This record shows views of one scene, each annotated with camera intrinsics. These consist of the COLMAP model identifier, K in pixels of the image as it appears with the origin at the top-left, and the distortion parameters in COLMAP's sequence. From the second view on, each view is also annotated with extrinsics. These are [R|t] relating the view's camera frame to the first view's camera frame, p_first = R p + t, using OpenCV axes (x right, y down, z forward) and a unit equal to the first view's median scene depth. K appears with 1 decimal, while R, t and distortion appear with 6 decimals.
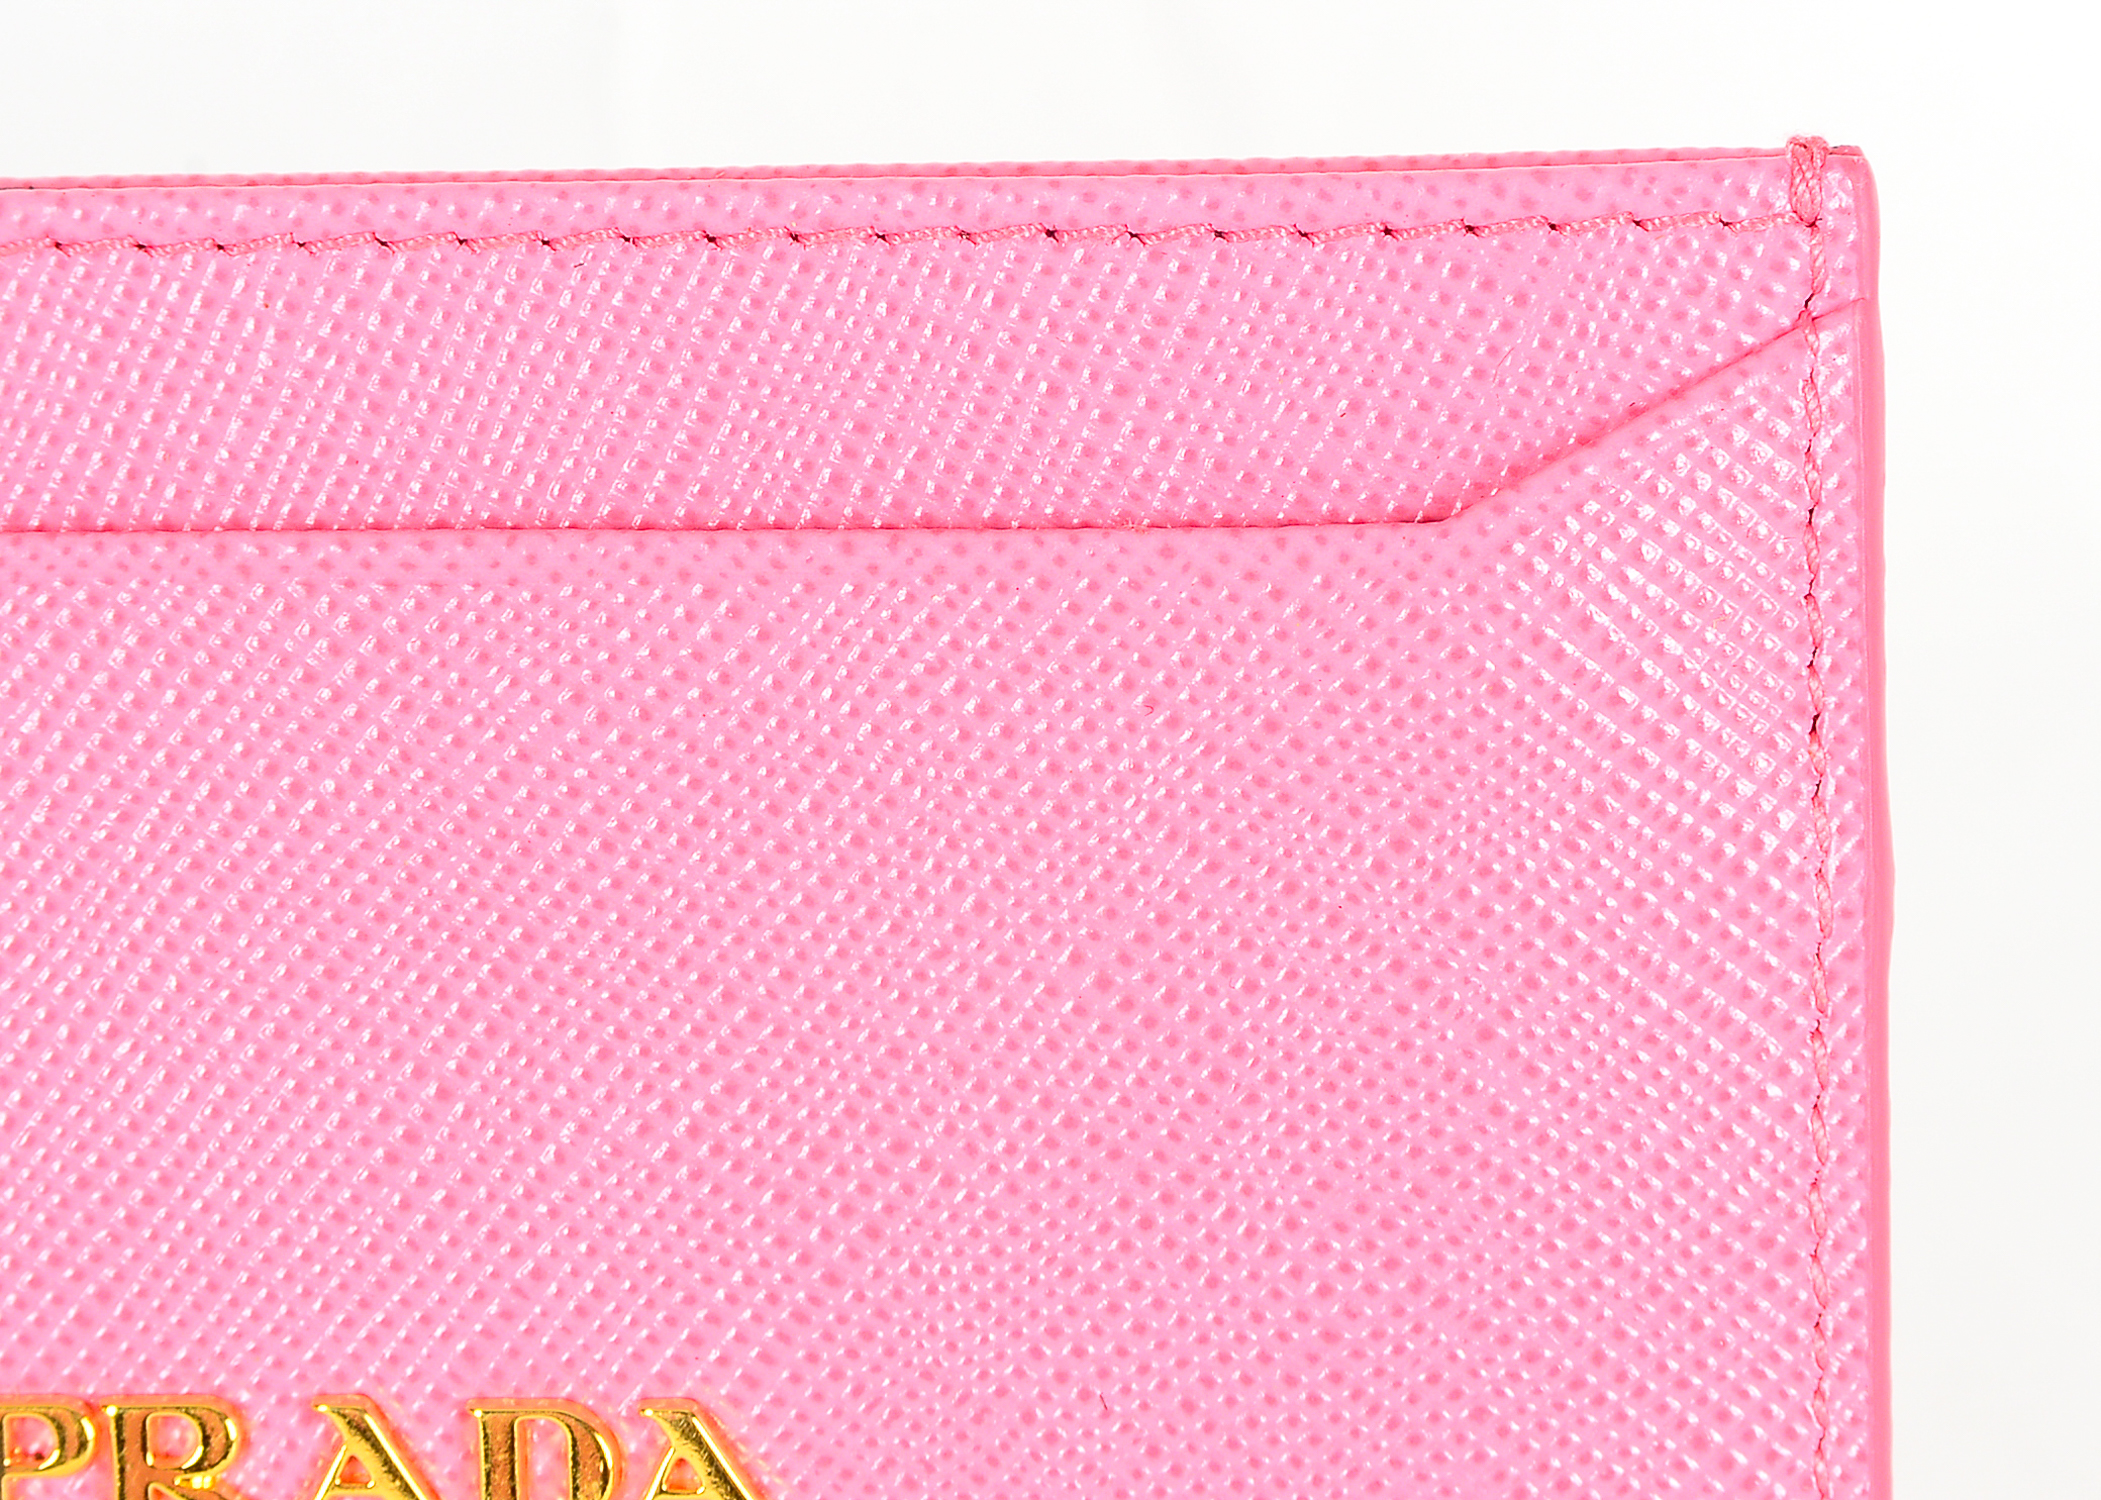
lens RADIAL K [[6794.9, 0, 1049.3], [0, 6794.9, 748.7], [0, 0, 1]] dist [-0.041651, 0.000000]
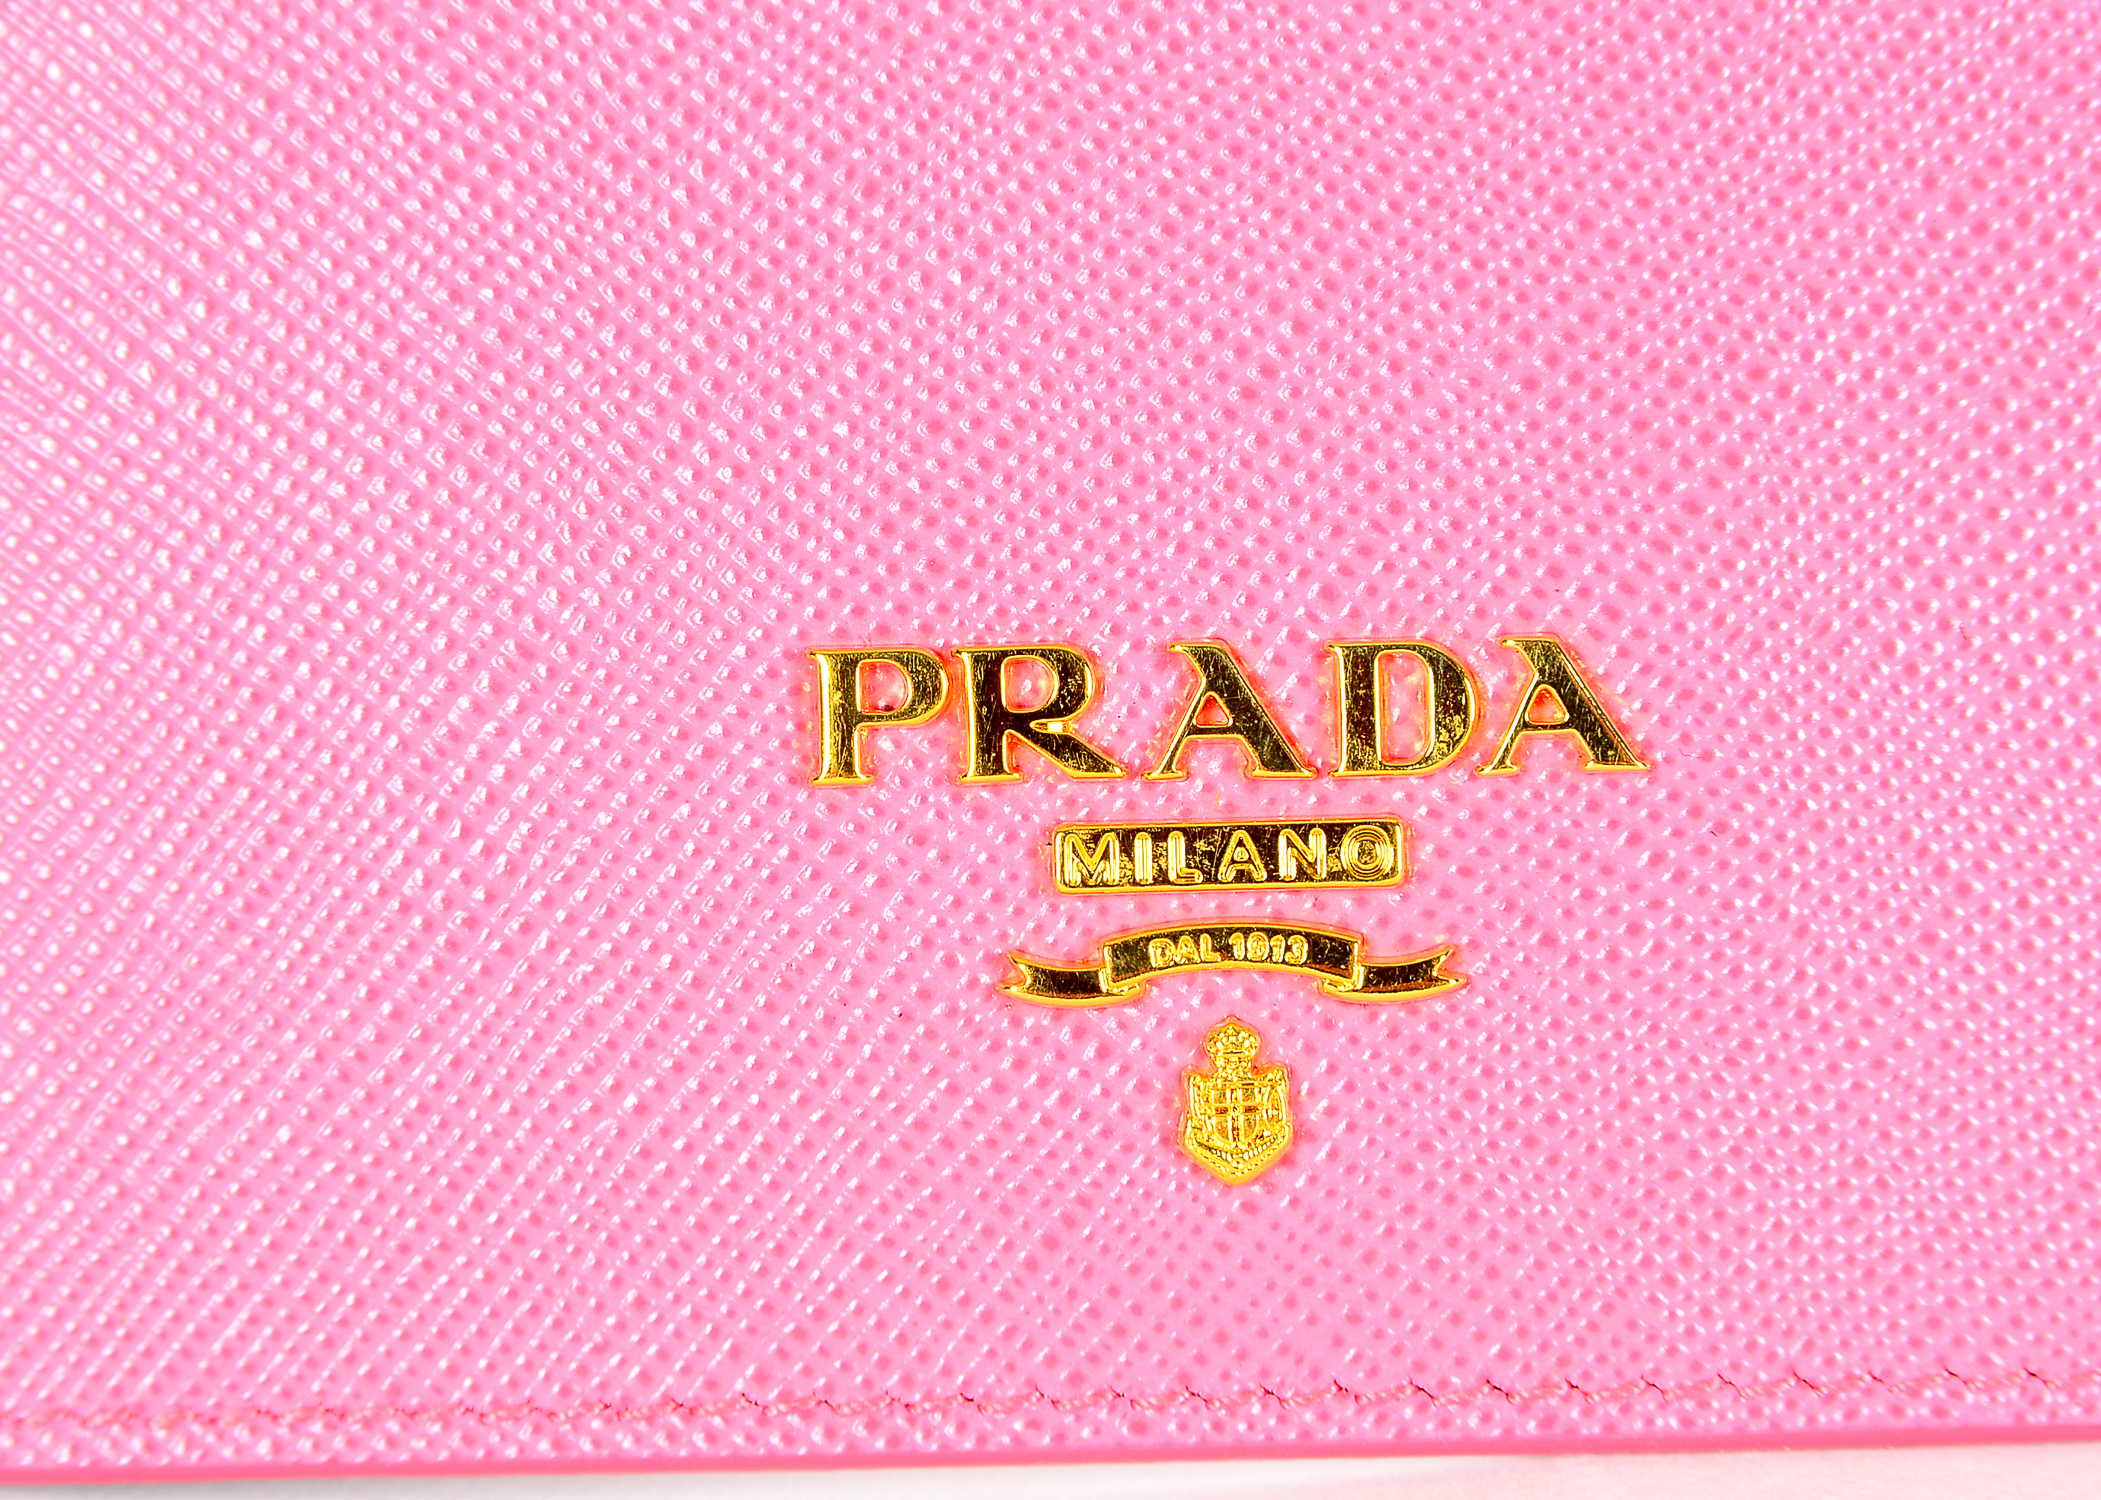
lens RADIAL K [[6794.9, 0, 1051.3], [0, 6794.9, 748.8], [0, 0, 1]] dist [-0.041651, 0.000000]
pose [[0.999581, -0.011578, 0.026536, -0.153189], [0.015102, 0.990497, -0.136705, 0.248632], [-0.024701, 0.137048, 0.990256, 0.018598]]
